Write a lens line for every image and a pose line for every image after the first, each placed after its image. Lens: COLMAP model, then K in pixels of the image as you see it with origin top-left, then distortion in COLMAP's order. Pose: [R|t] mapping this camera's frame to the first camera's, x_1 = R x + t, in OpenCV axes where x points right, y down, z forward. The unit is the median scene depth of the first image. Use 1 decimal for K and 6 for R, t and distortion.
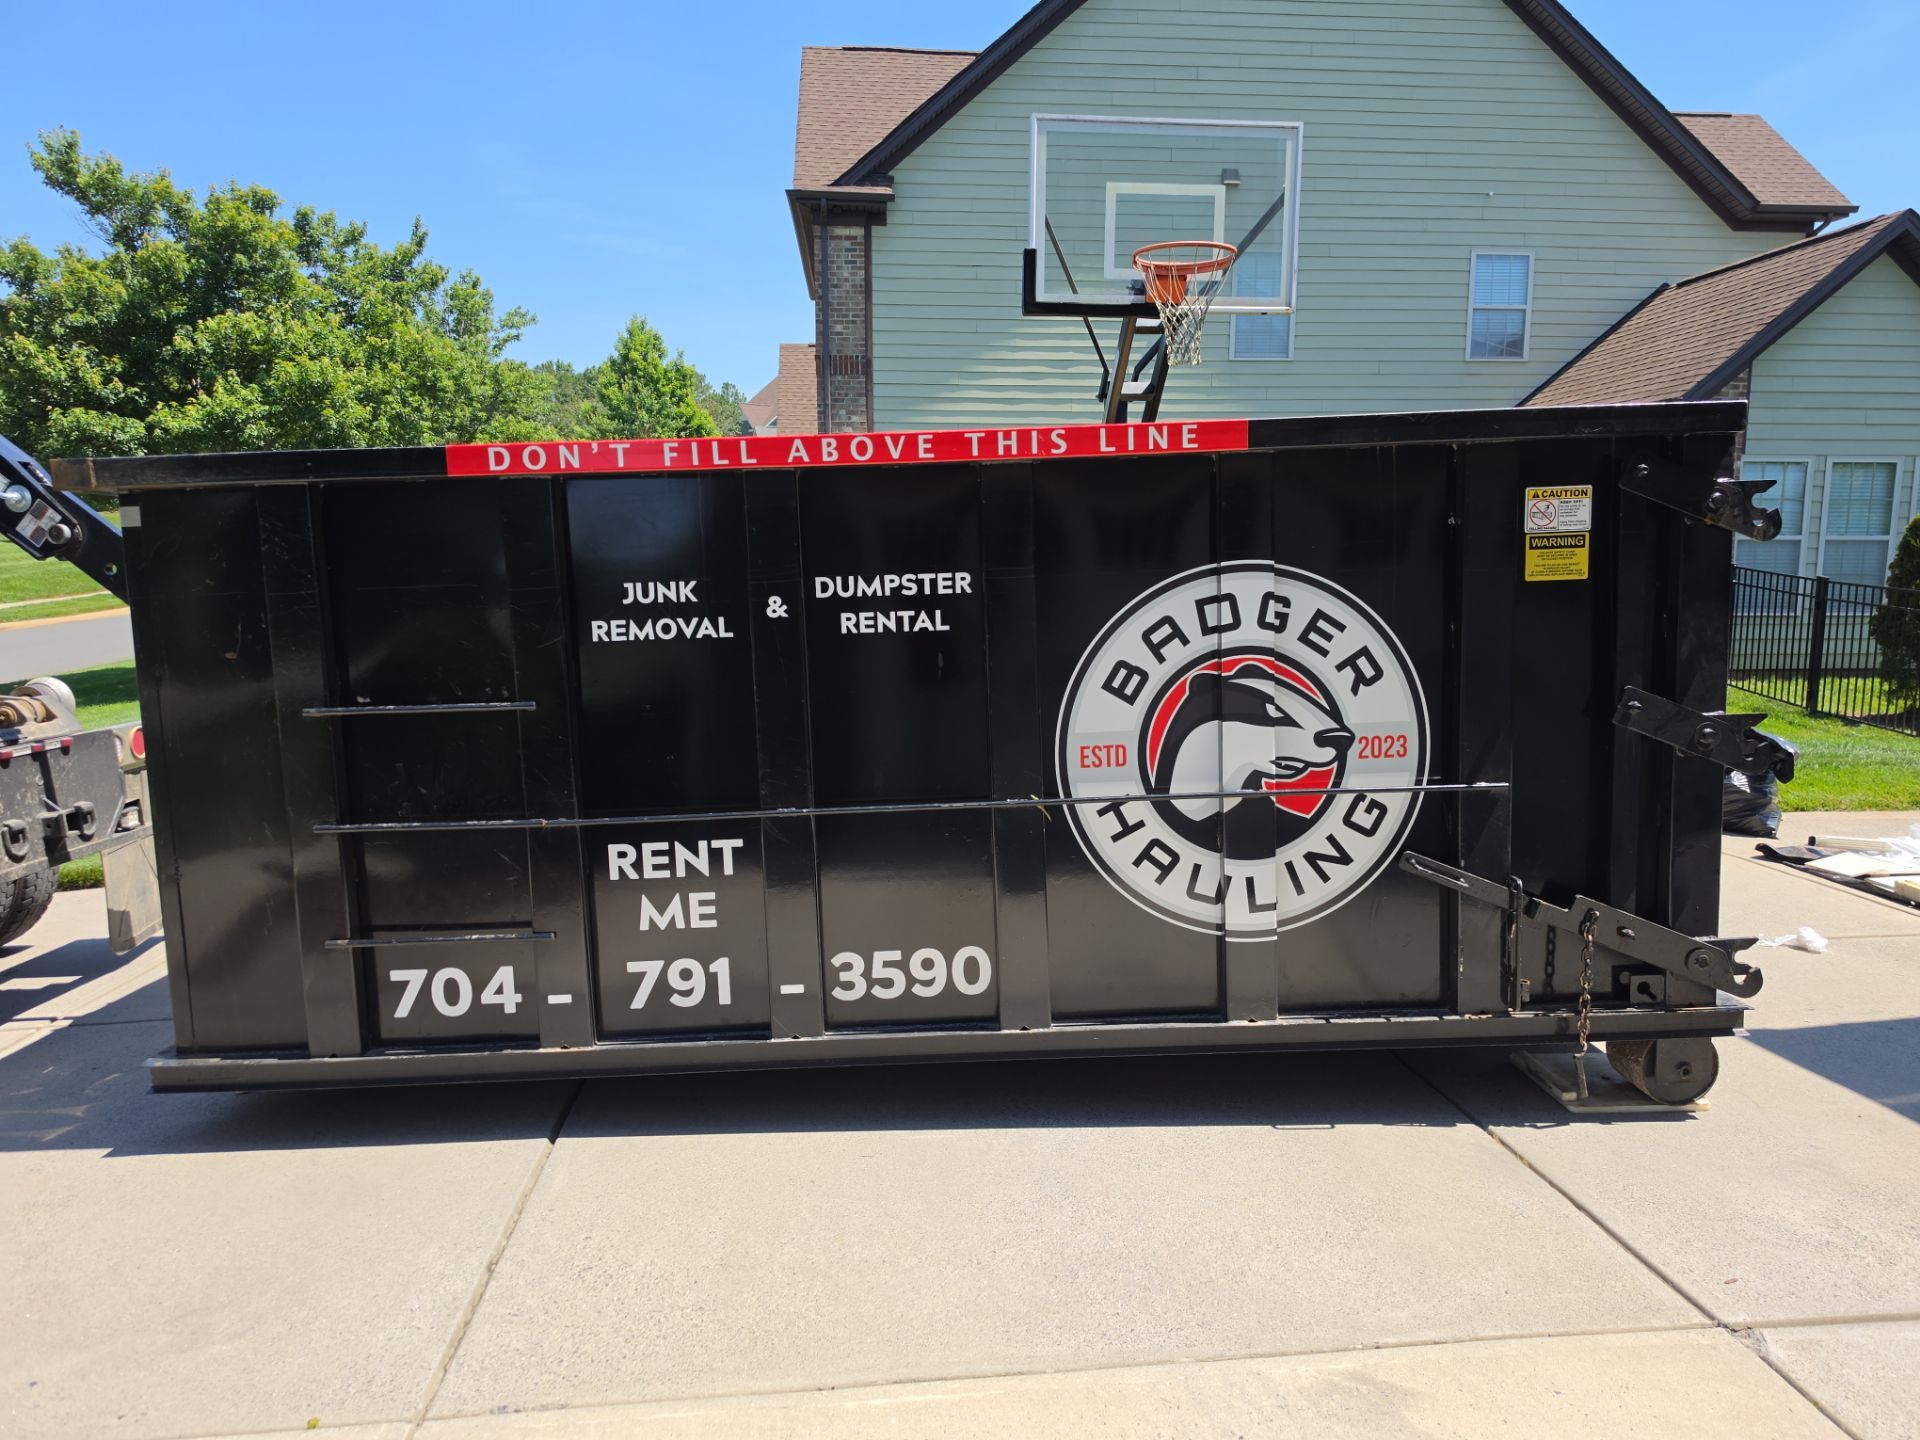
lens RADIAL K [[1292.0, 0, 967.6], [0, 1292.0, 803.6], [0, 0, 1]] dist [0.106347, -0.159772]
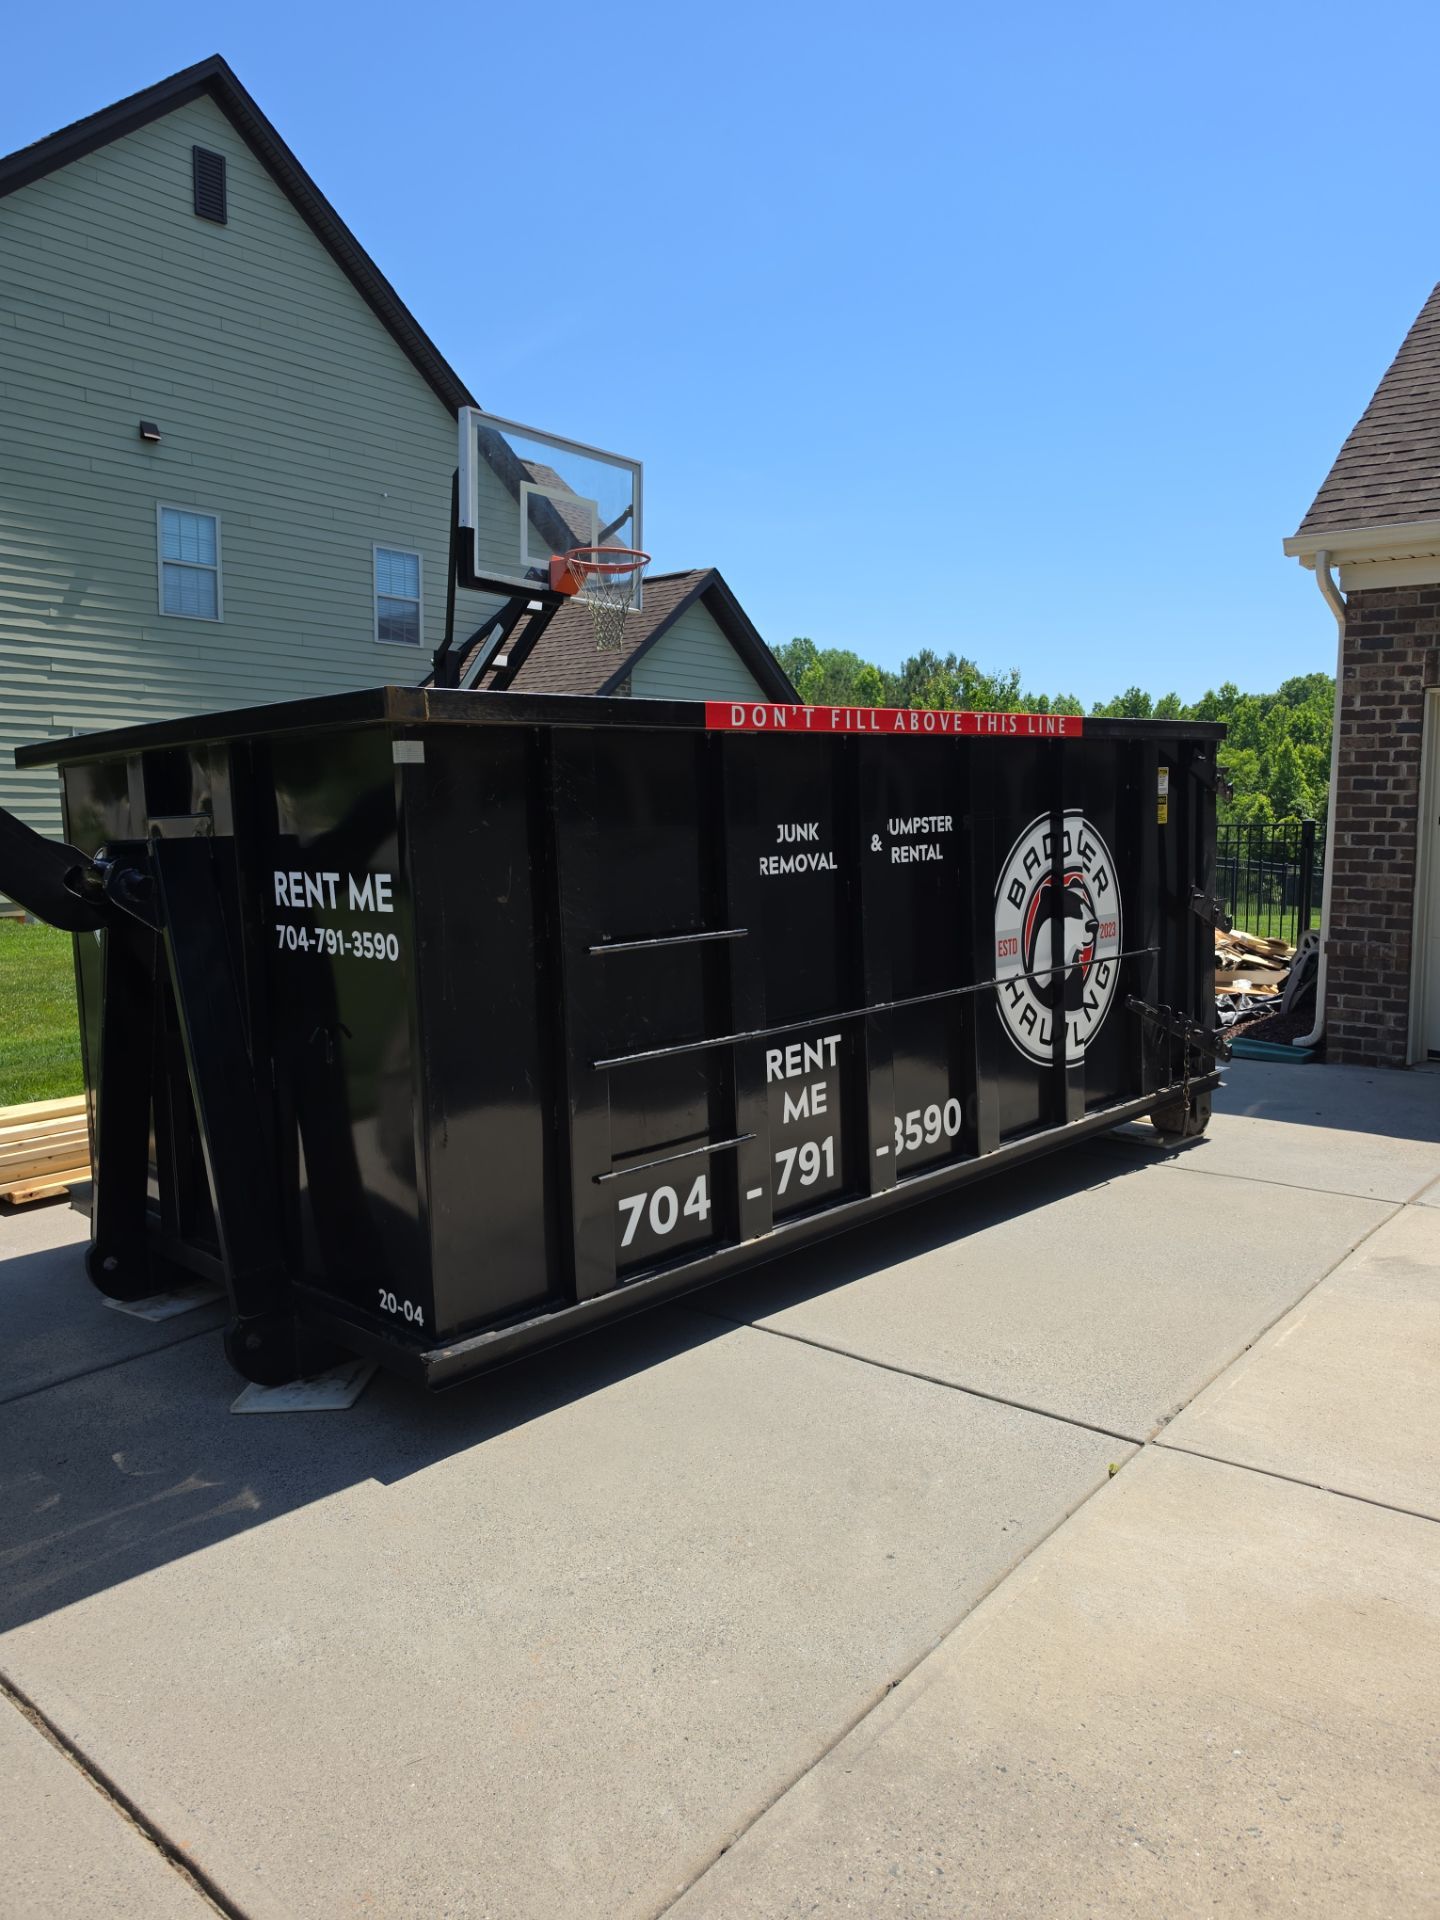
lens RADIAL K [[1292.0, 0, 732.8], [0, 1292.0, 996.9], [0, 0, 1]] dist [0.106347, -0.159772]
pose [[0.719181, -0.089822, 0.688993, -1.074225], [0.126662, 0.991942, -0.002896, -0.016709], [-0.683180, 0.089351, 0.724763, 0.191390]]
